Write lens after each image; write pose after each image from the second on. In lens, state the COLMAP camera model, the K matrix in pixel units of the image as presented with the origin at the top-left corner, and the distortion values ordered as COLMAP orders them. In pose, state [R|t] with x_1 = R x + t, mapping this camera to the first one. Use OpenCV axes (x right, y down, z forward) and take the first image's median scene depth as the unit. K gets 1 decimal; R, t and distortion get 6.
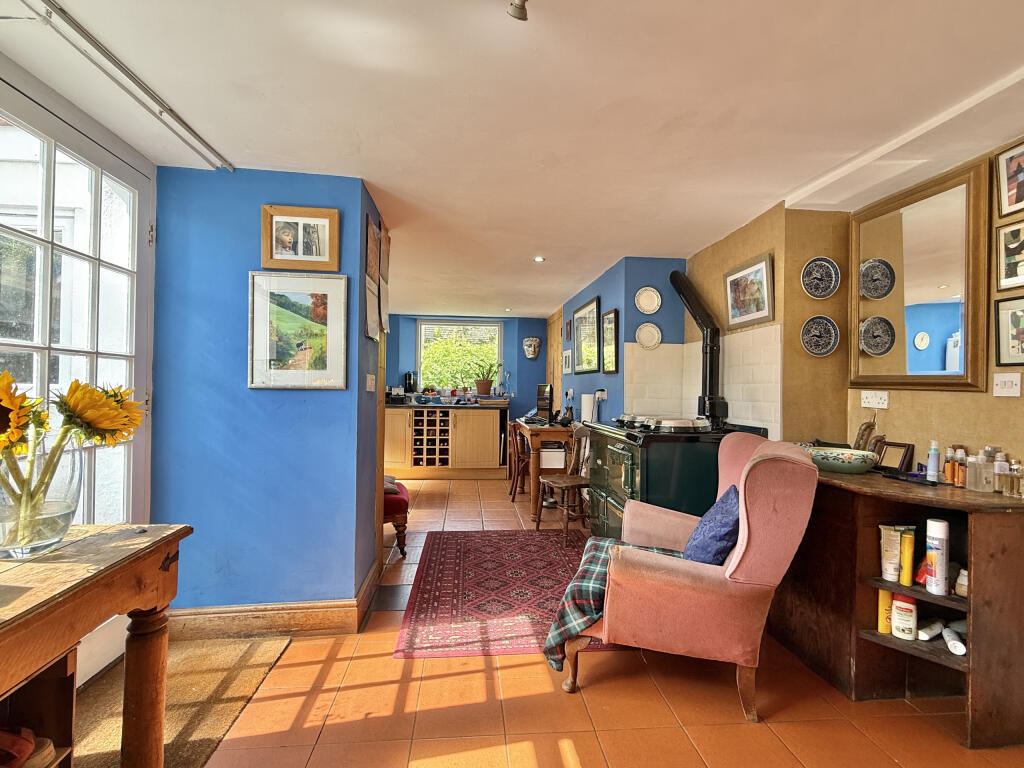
lens RADIAL K [[476.0, 0, 514.6], [0, 476.0, 384.8], [0, 0, 1]] dist [0.000063, -0.000208]
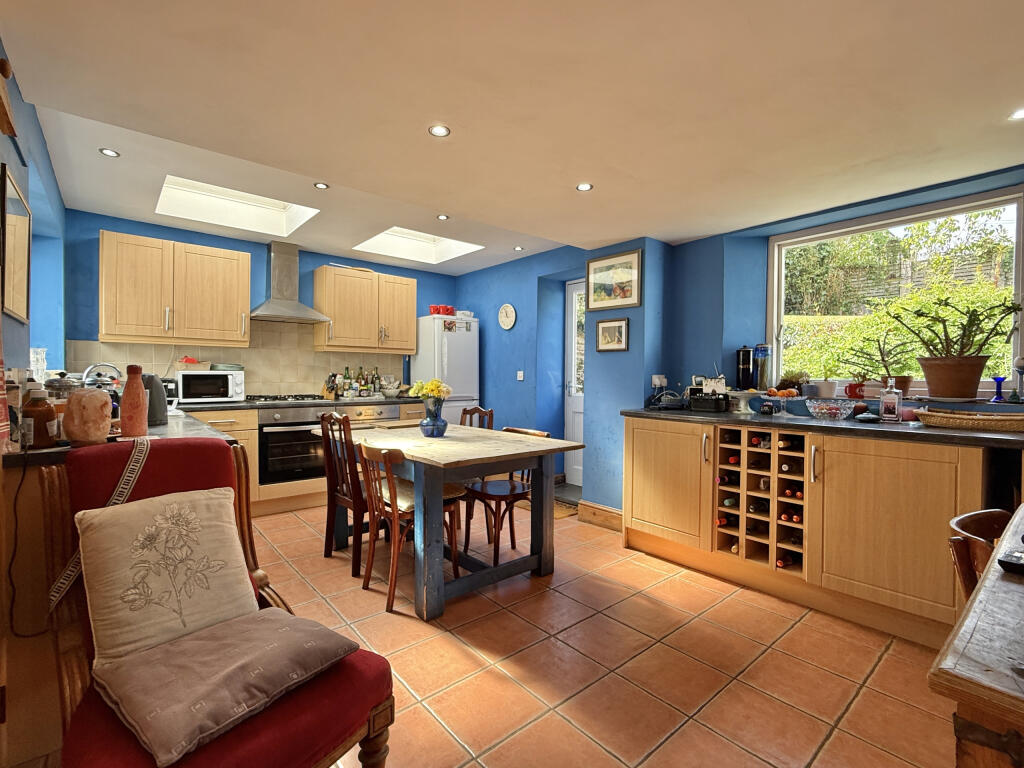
lens RADIAL K [[476.0, 0, 510.9], [0, 476.0, 384.7], [0, 0, 1]] dist [0.000063, -0.000208]
pose [[0.551467, 0.003995, -0.834187, 0.059475], [0.009577, 0.999892, 0.011120, 0.004453], [0.834142, -0.014122, 0.551369, 0.576543]]
